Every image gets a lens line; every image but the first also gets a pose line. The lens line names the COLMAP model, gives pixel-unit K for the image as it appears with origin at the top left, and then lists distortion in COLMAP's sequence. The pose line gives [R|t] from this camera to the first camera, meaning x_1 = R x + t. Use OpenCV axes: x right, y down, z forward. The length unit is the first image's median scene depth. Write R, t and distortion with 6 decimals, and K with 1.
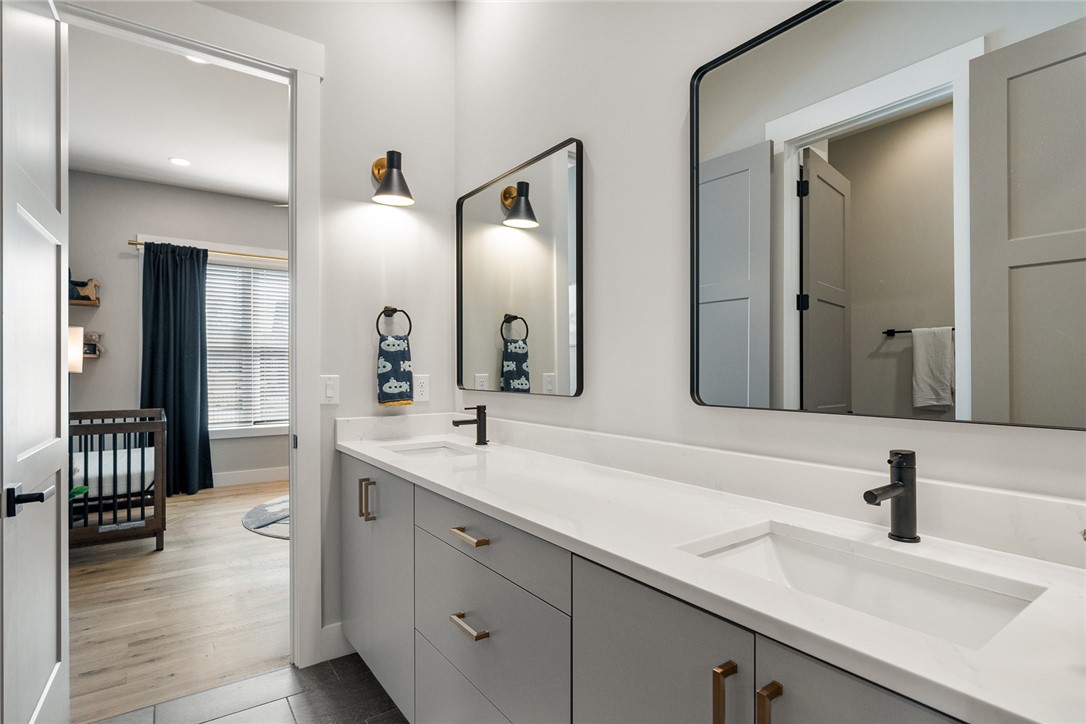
lens RADIAL K [[551.3, 0, 548.5], [0, 551.3, 362.4], [0, 0, 1]] dist [0.001098, 0.000102]
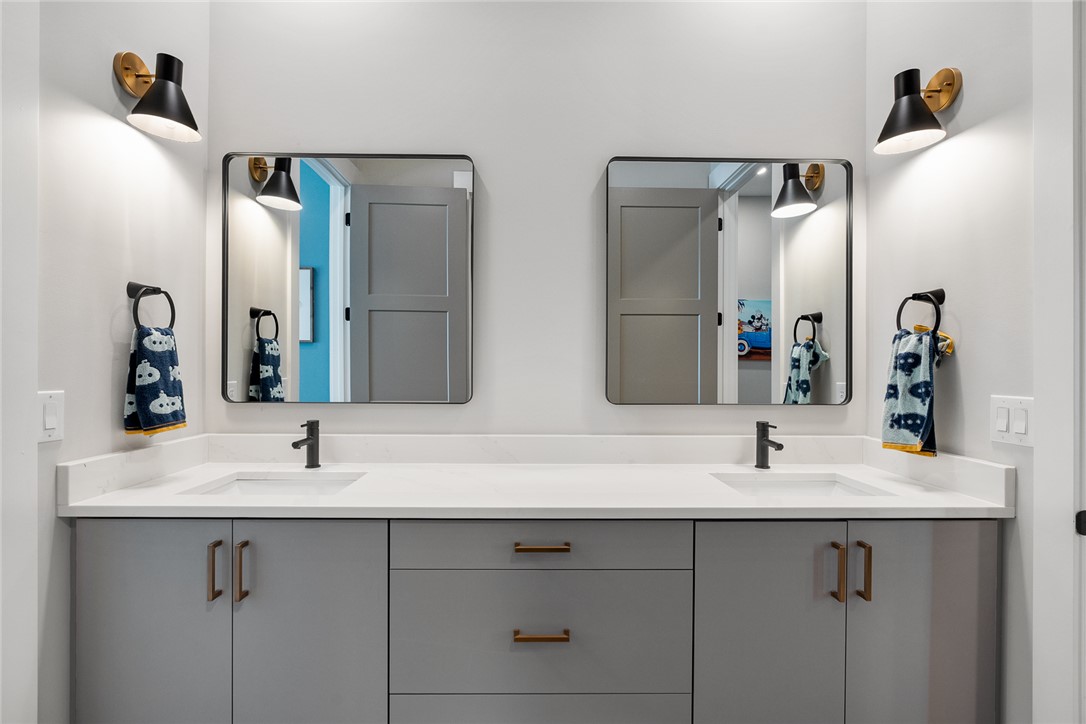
lens RADIAL K [[492.0, 0, 542.1], [0, 492.0, 365.6], [0, 0, 1]] dist [-0.001196, -0.000612]
pose [[0.577368, 0.004883, 0.816470, -0.507387], [-0.014055, 0.999893, 0.003958, -0.012338], [-0.816363, -0.013761, 0.577375, 0.275810]]
